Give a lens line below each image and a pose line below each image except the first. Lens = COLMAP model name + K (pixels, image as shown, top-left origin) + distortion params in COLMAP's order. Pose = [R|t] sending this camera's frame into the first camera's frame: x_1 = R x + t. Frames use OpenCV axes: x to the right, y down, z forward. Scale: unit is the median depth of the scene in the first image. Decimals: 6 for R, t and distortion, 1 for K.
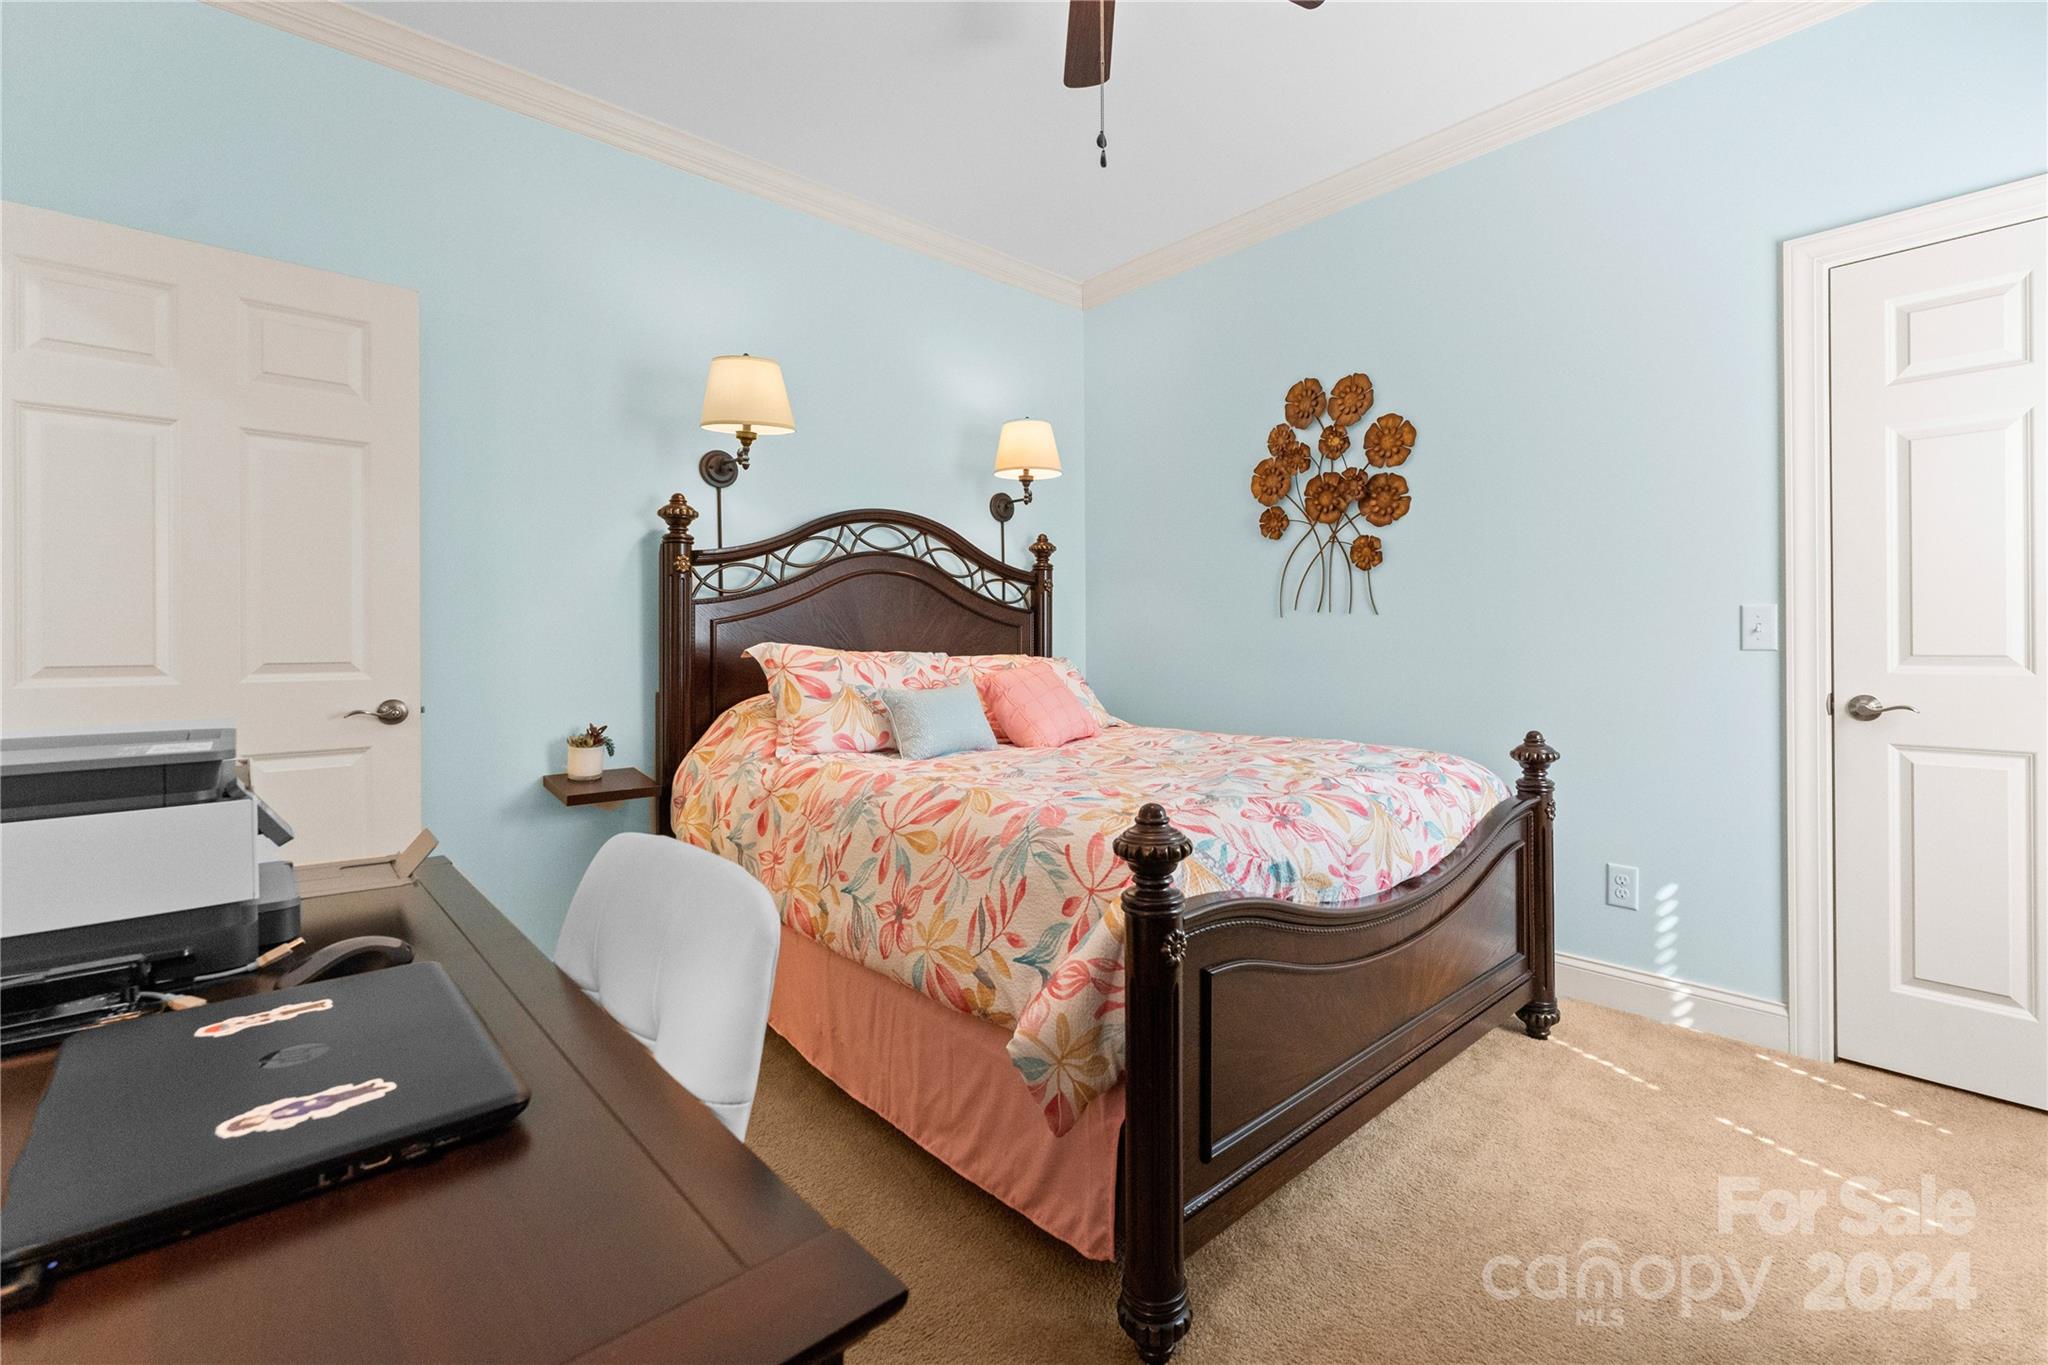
lens RADIAL K [[859.6, 0, 1032.7], [0, 859.6, 627.4], [0, 0, 1]] dist [0.001844, 0.000129]
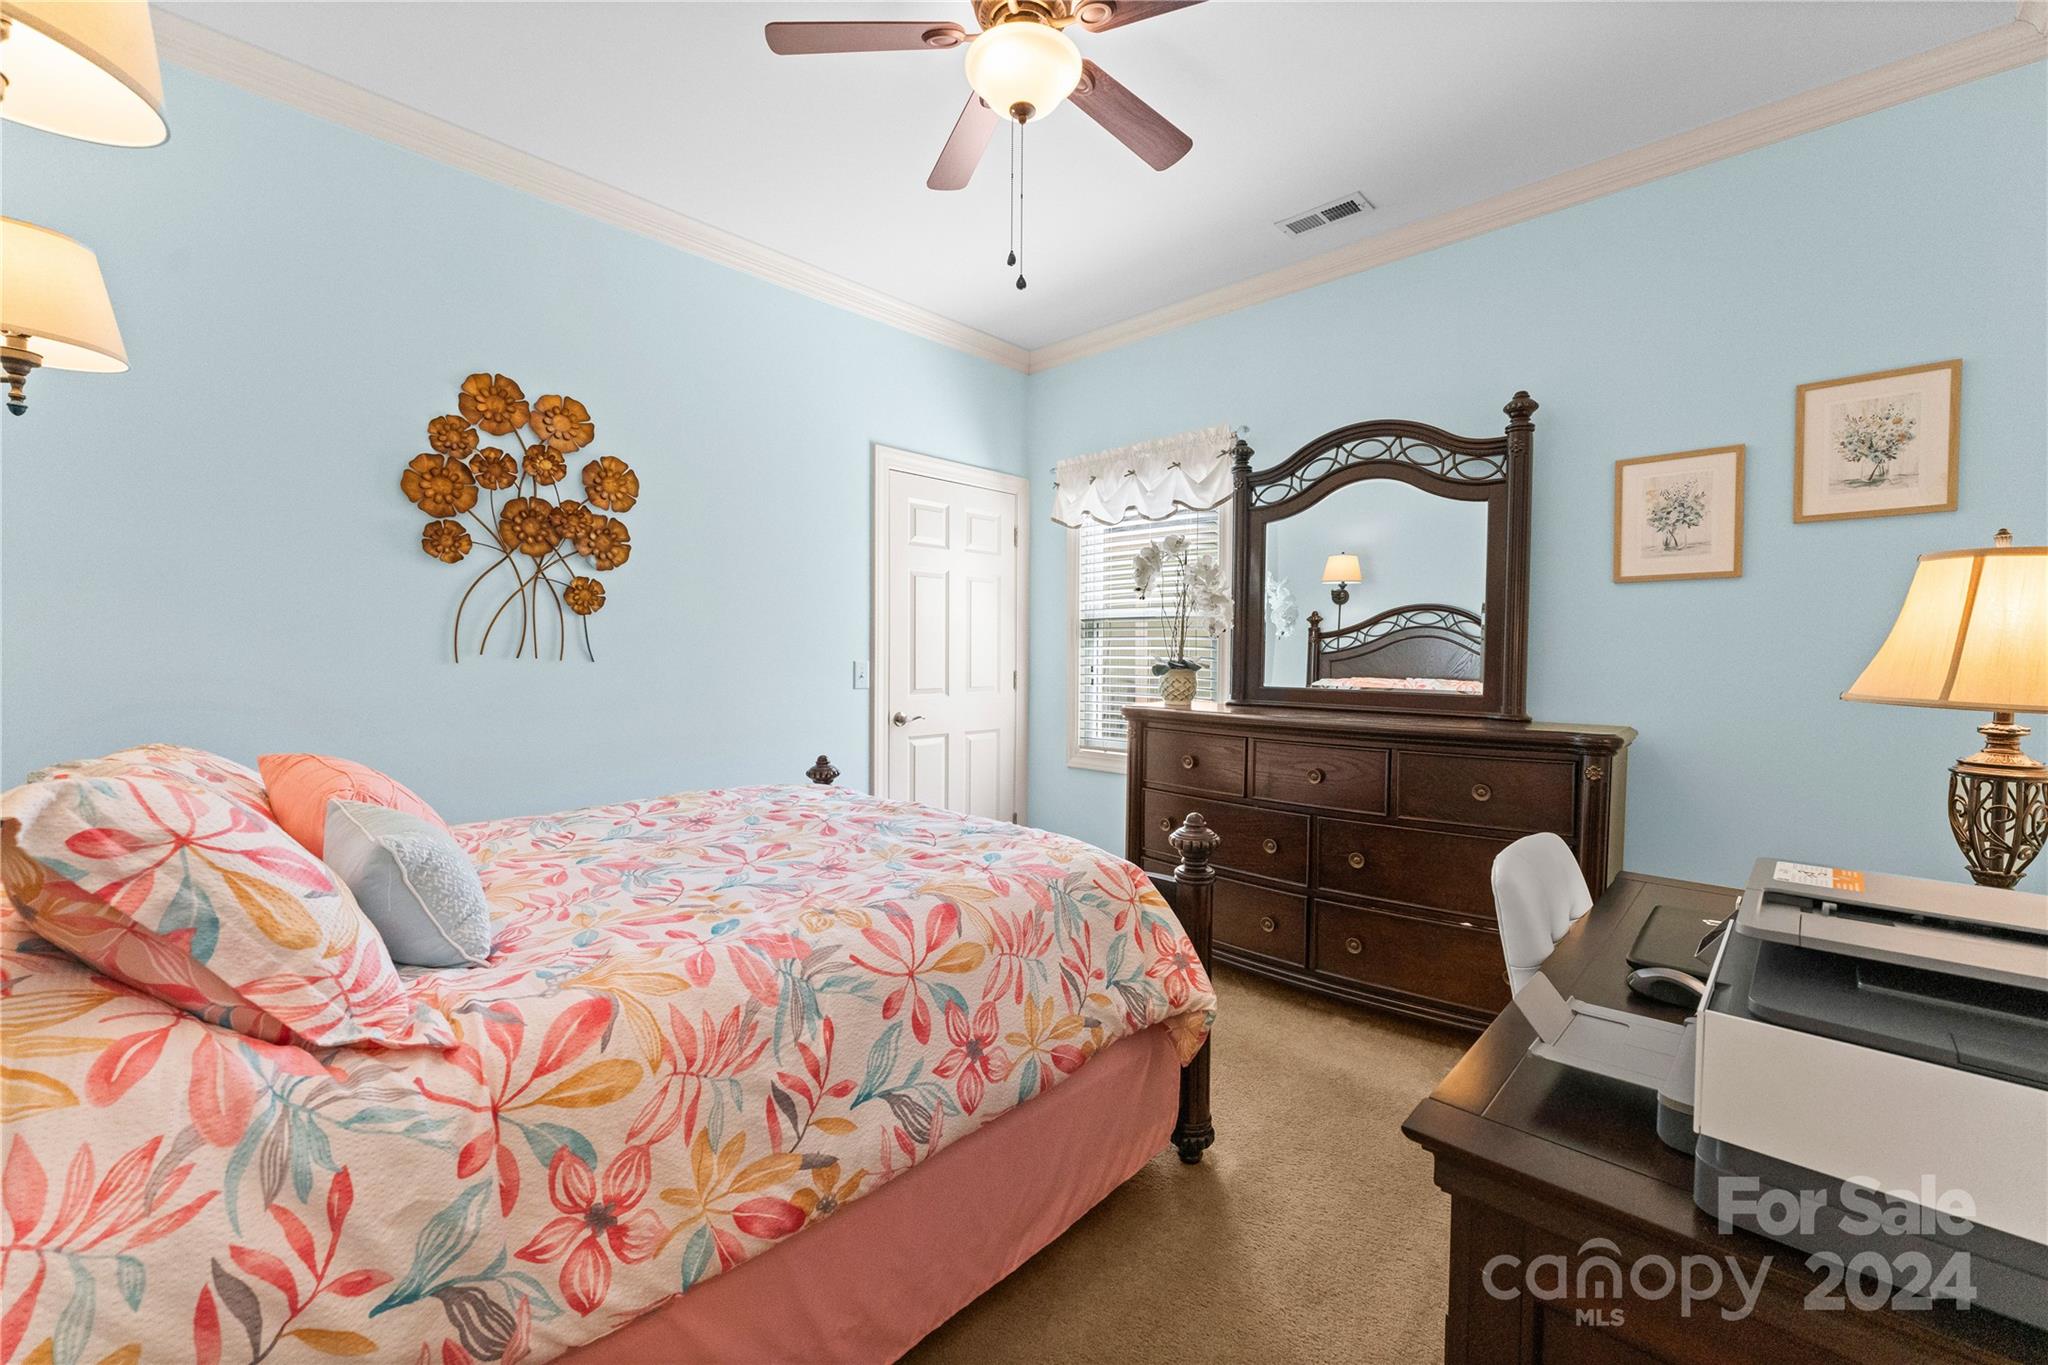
lens RADIAL K [[831.6, 0, 1027.9], [0, 831.6, 669.0], [0, 0, 1]] dist [-0.000680, 0.000171]
pose [[-0.062343, -0.017334, 0.997904, -0.566929], [-0.019147, 0.999686, 0.016169, -0.032164], [-0.997871, -0.018099, -0.062656, 0.590394]]
